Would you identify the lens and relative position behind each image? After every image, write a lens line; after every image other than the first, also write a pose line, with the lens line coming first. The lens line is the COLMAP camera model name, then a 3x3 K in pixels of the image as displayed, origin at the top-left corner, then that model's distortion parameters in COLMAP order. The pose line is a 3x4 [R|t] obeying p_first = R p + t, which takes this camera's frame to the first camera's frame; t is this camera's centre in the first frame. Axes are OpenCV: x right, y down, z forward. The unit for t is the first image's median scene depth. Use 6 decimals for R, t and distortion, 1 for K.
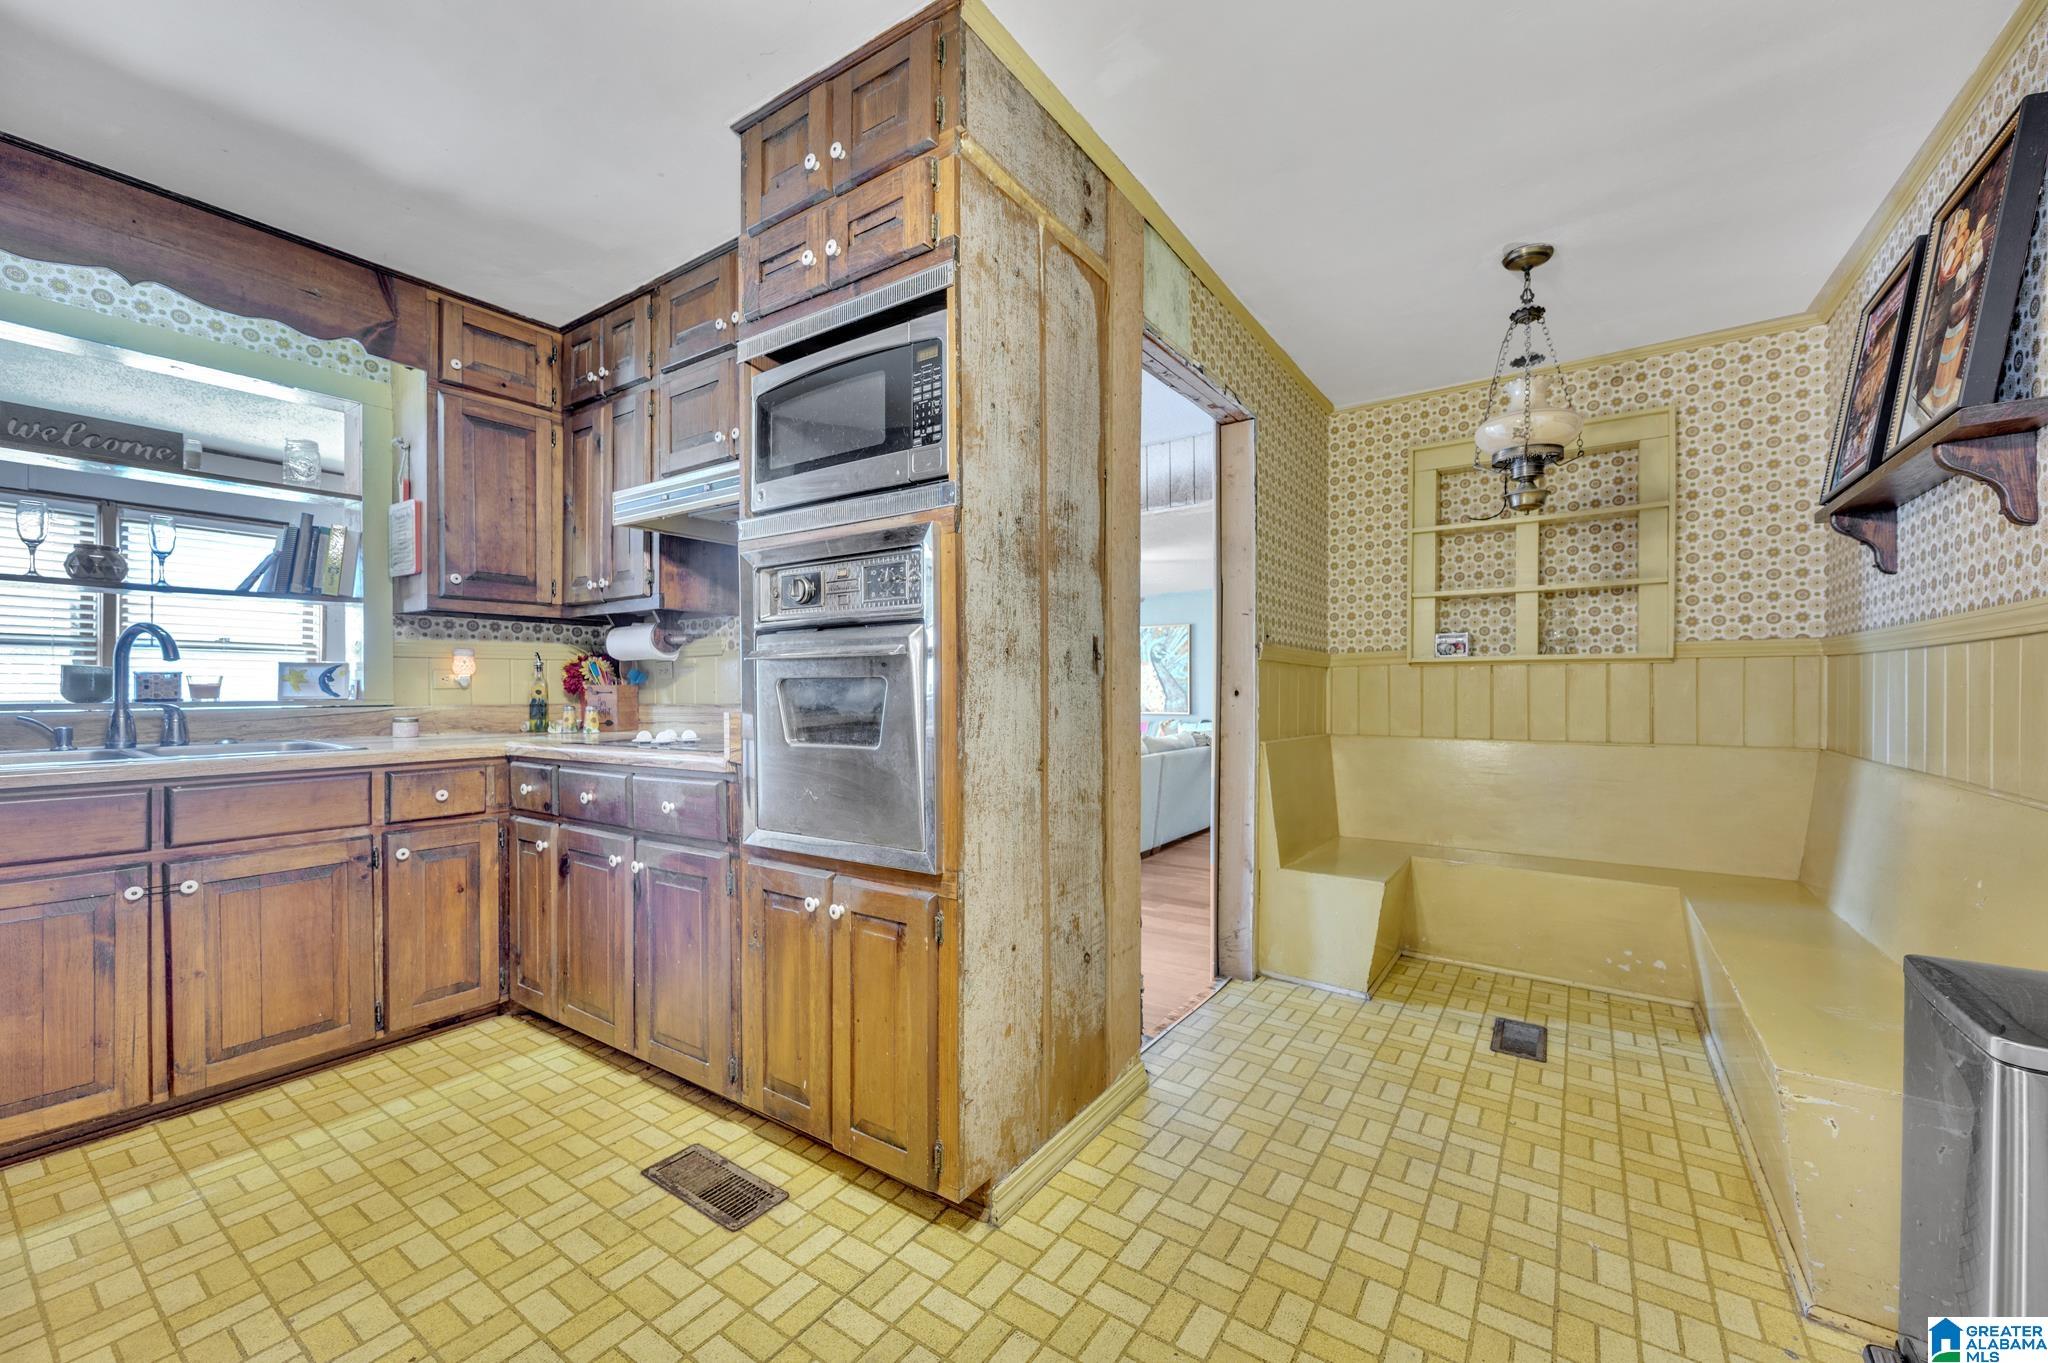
lens RADIAL K [[803.9, 0, 1025.5], [0, 803.9, 689.4], [0, 0, 1]] dist [0.000172, 0.000018]
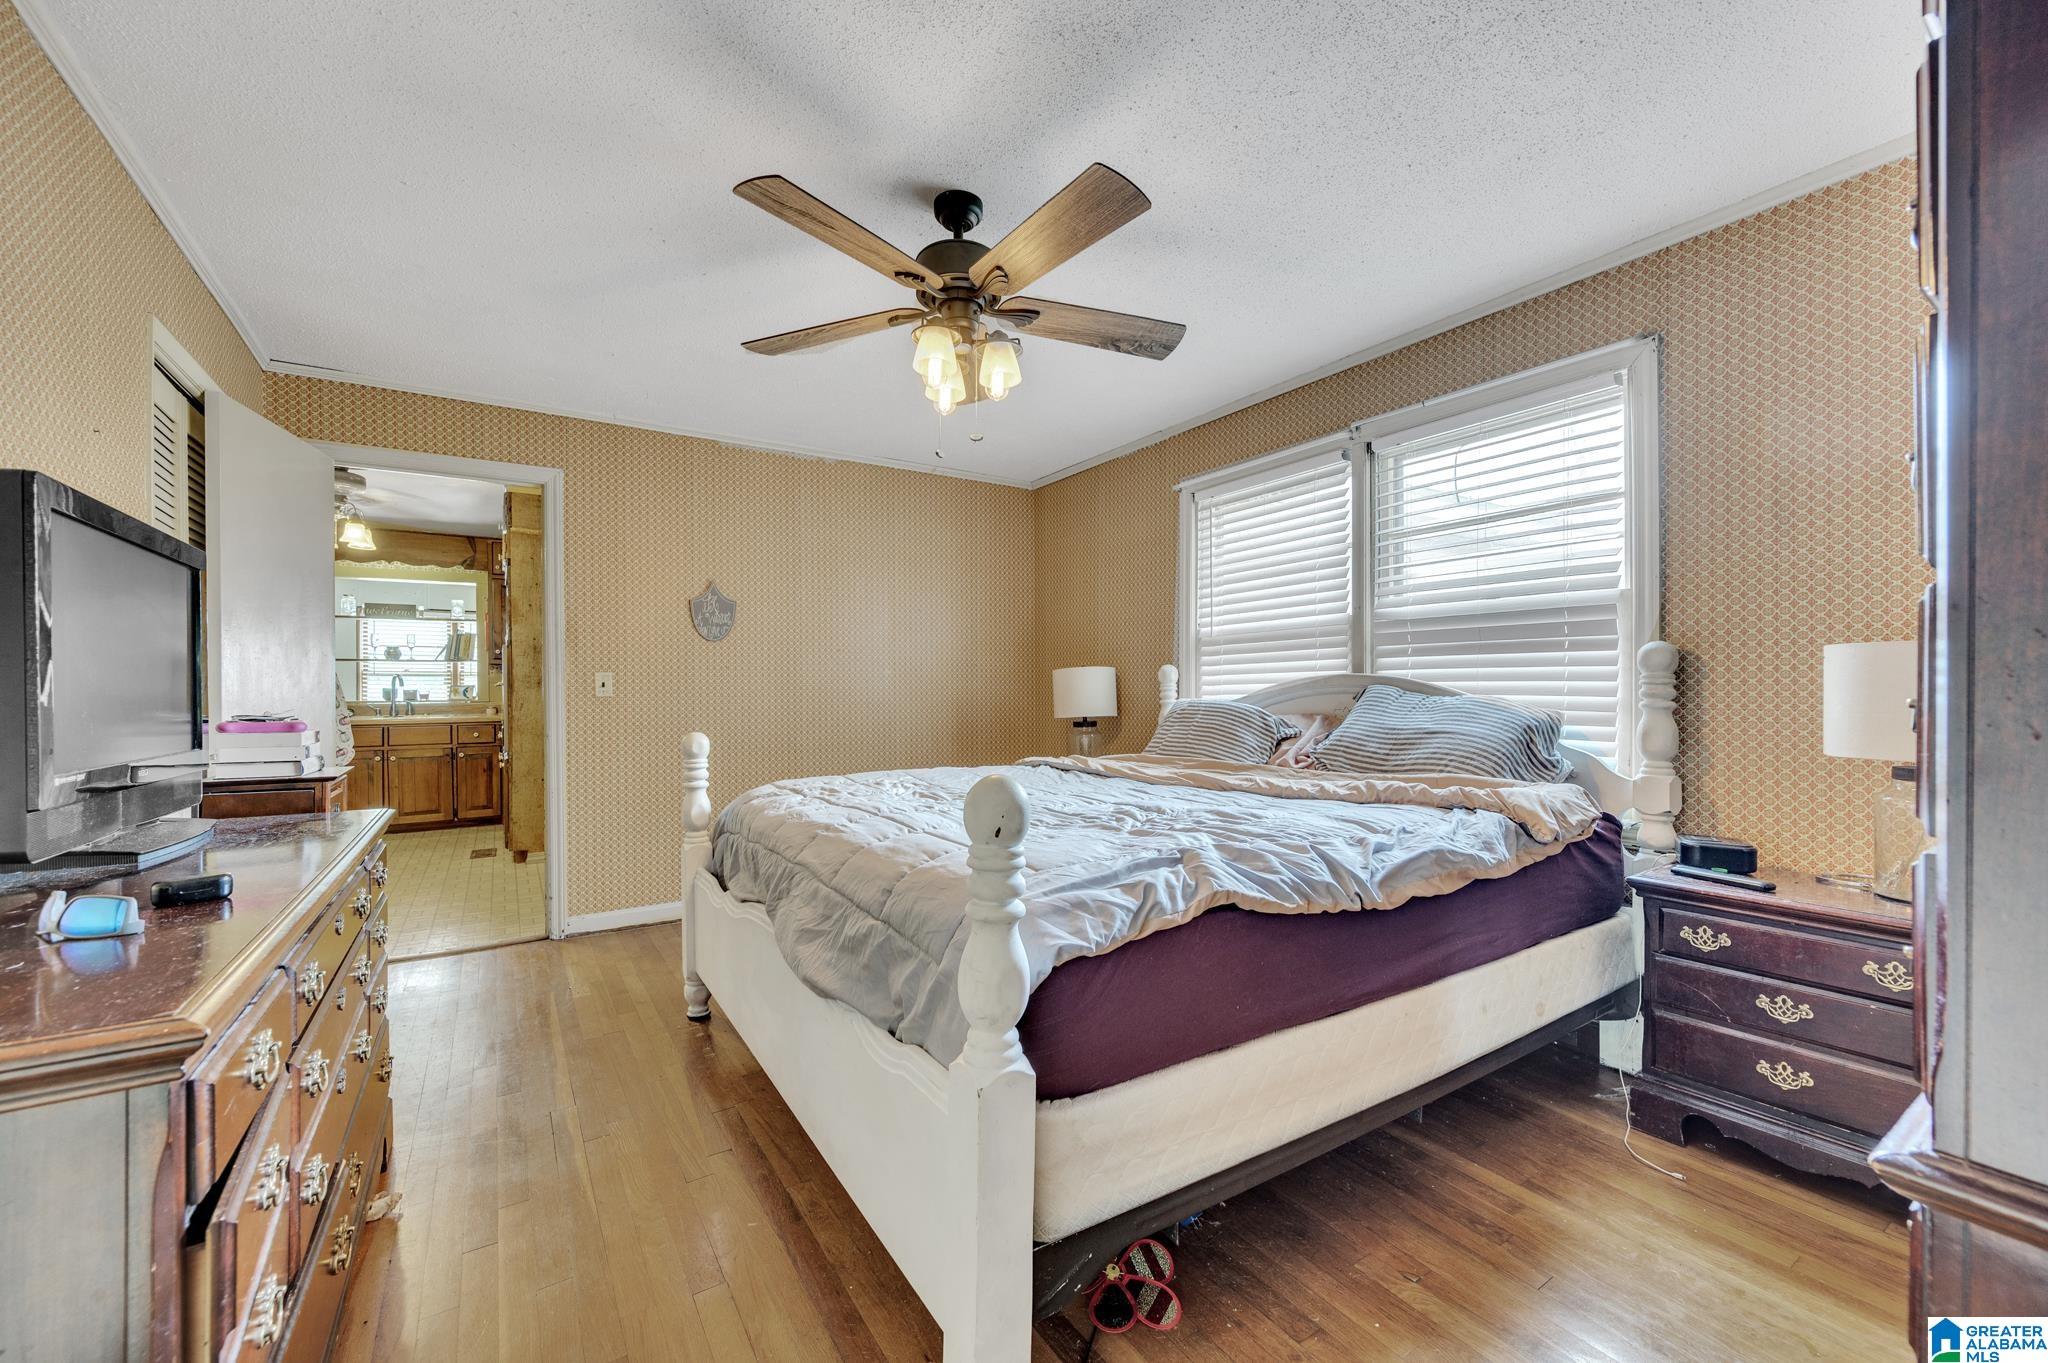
lens RADIAL K [[803.9, 0, 1025.5], [0, 803.9, 689.4], [0, 0, 1]] dist [0.000172, 0.000018]
pose [[0.924362, -0.005210, -0.381481, 2.095006], [0.003188, 0.999977, -0.005931, 0.000827], [0.381503, 0.004266, 0.924358, -0.829291]]
